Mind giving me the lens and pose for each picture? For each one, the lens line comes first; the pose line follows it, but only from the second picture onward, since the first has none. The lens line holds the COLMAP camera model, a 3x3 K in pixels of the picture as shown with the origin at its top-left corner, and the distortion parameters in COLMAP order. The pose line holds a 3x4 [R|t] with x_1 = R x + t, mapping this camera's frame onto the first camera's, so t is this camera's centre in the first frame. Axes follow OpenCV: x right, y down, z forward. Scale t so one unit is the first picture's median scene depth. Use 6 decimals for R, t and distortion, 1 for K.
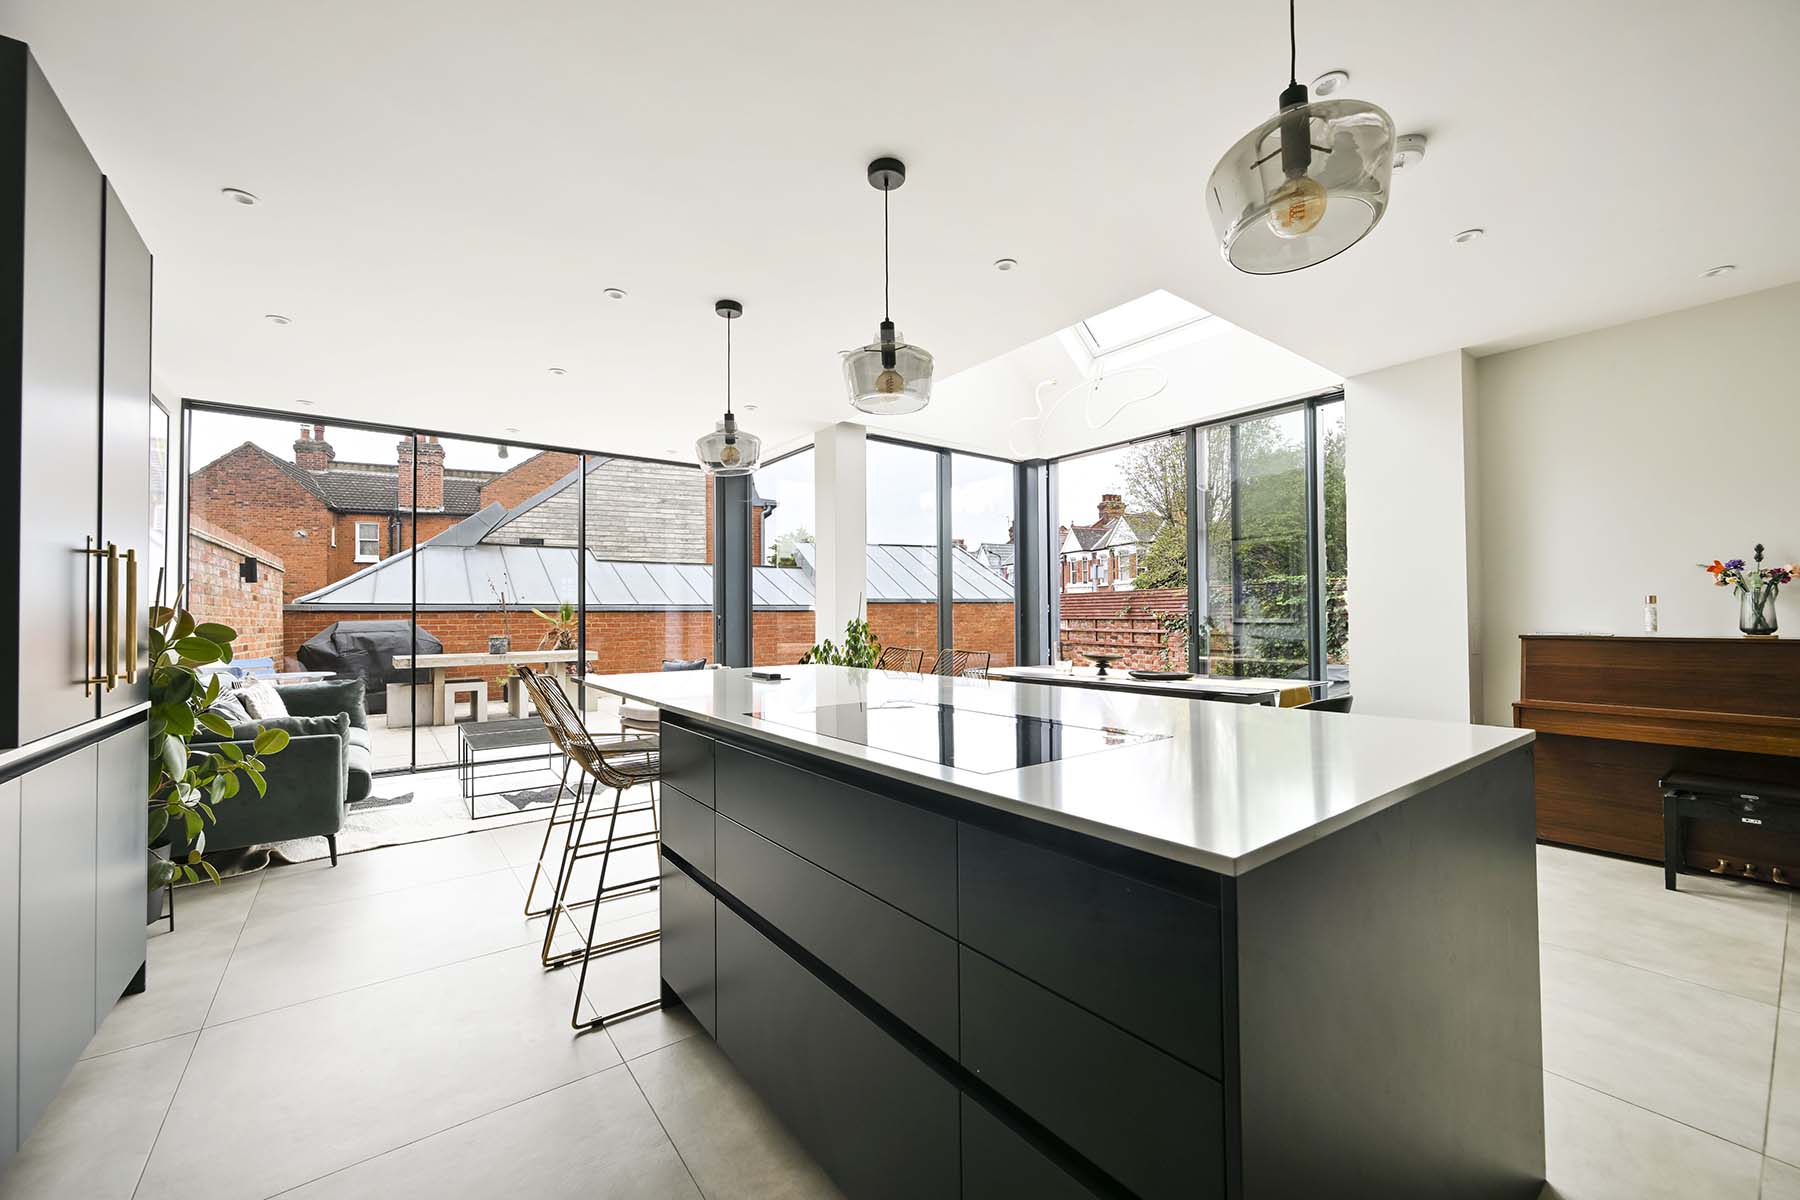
lens RADIAL K [[701.1, 0, 906.2], [0, 701.1, 606.1], [0, 0, 1]] dist [-0.007854, 0.001724]
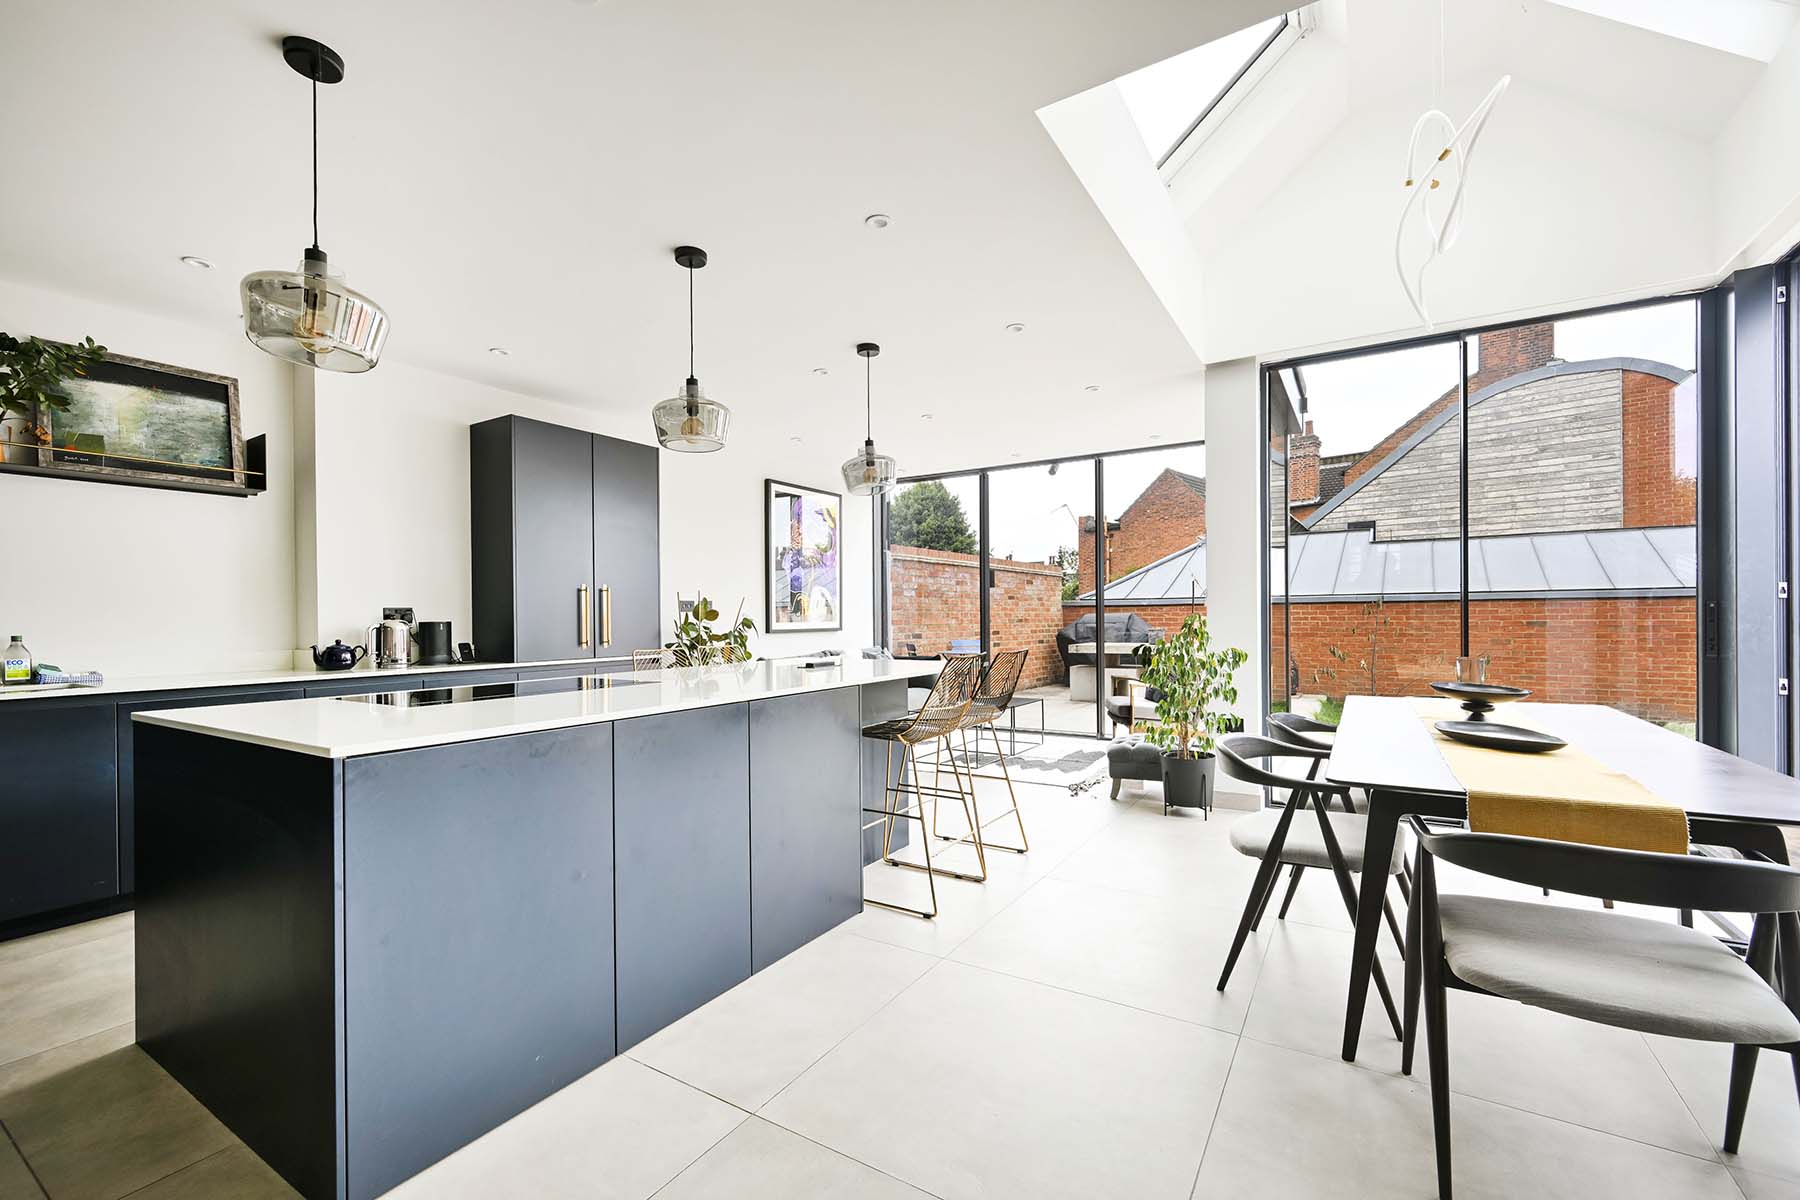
lens RADIAL K [[742.7, 0, 896.1], [0, 742.7, 614.6], [0, 0, 1]] dist [0.000471, 0.000276]
pose [[0.355271, 0.002241, -0.934761, 0.636823], [0.021196, 0.999721, 0.010453, 0.002043], [0.934523, -0.023527, 0.355124, 0.412513]]
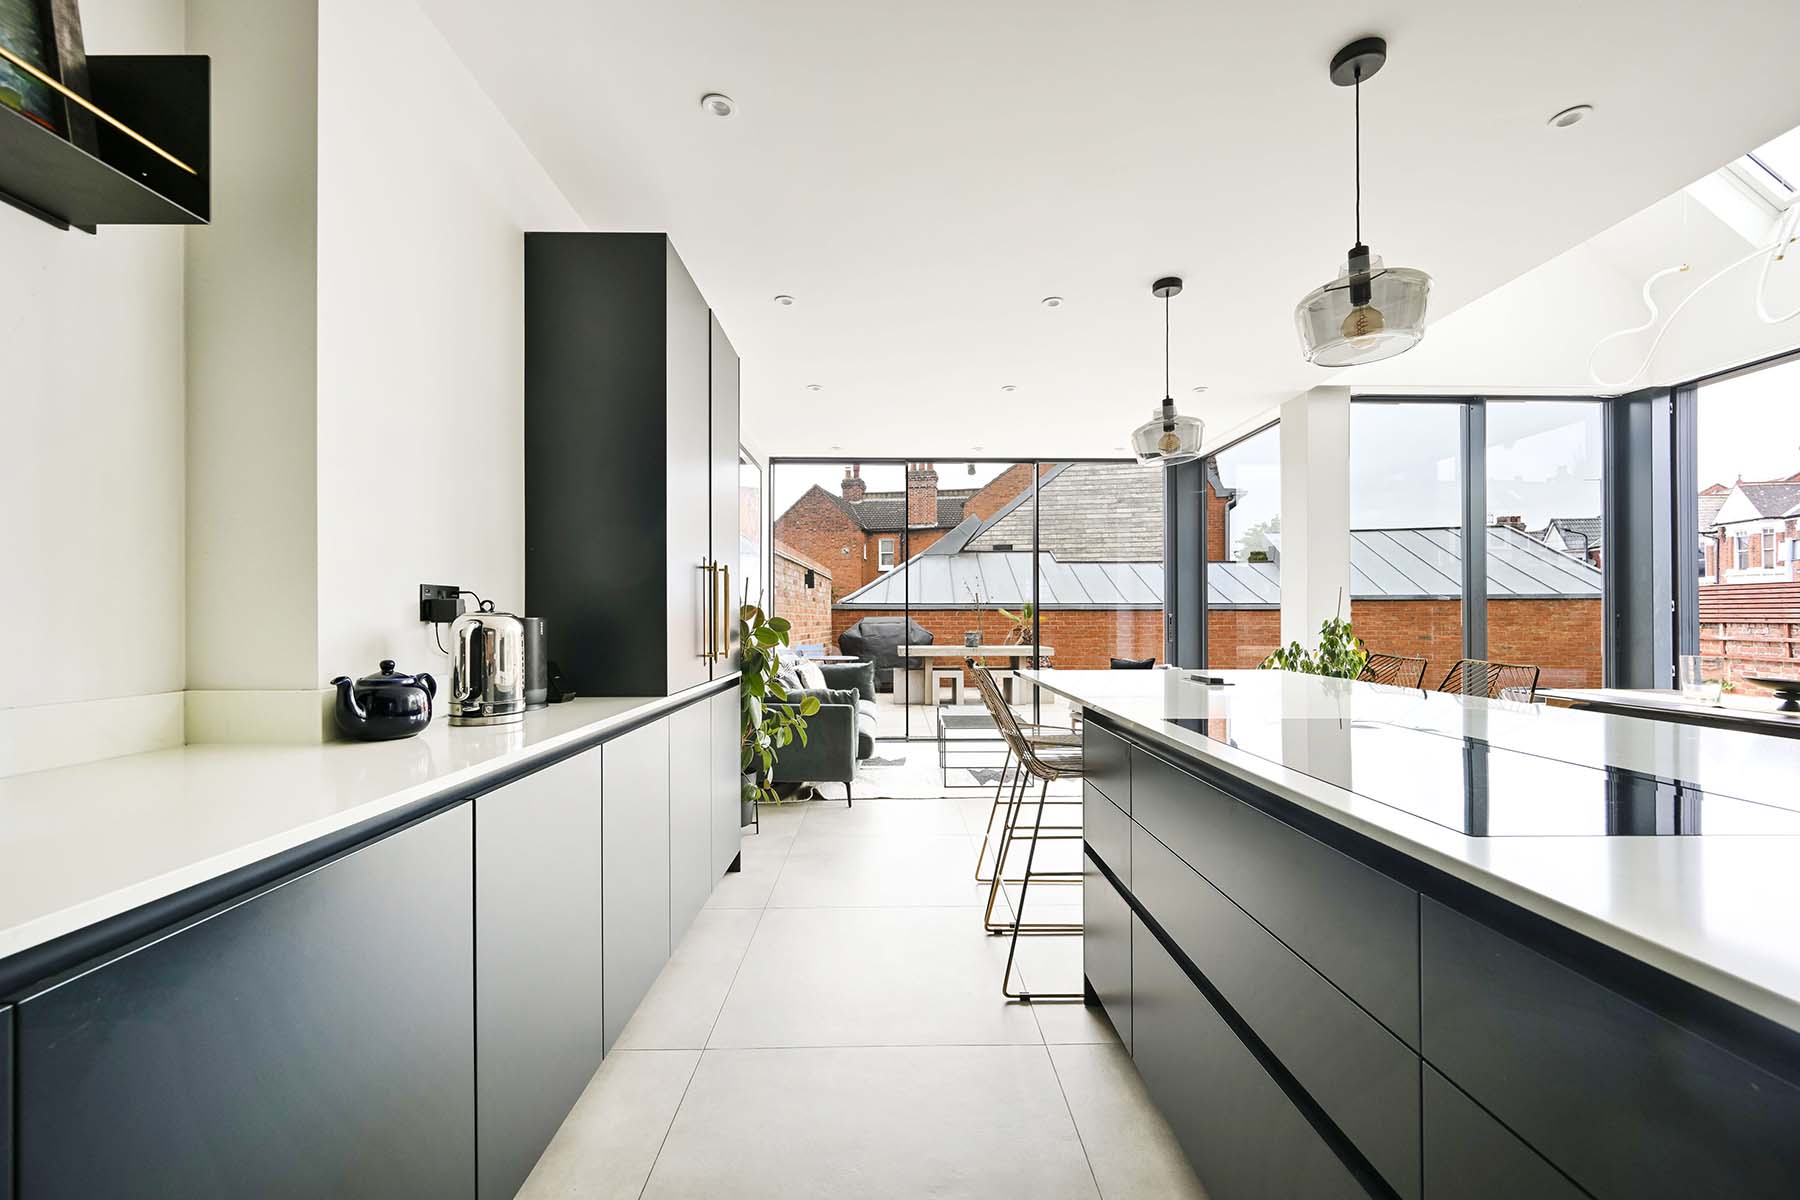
lens RADIAL K [[701.1, 0, 895.9], [0, 701.1, 614.0], [0, 0, 1]] dist [-0.007854, 0.001724]
pose [[0.797916, 0.005444, -0.602745, 0.016502], [0.002117, 0.999928, 0.011834, 0.001380], [0.602765, -0.010719, 0.797846, 0.019181]]
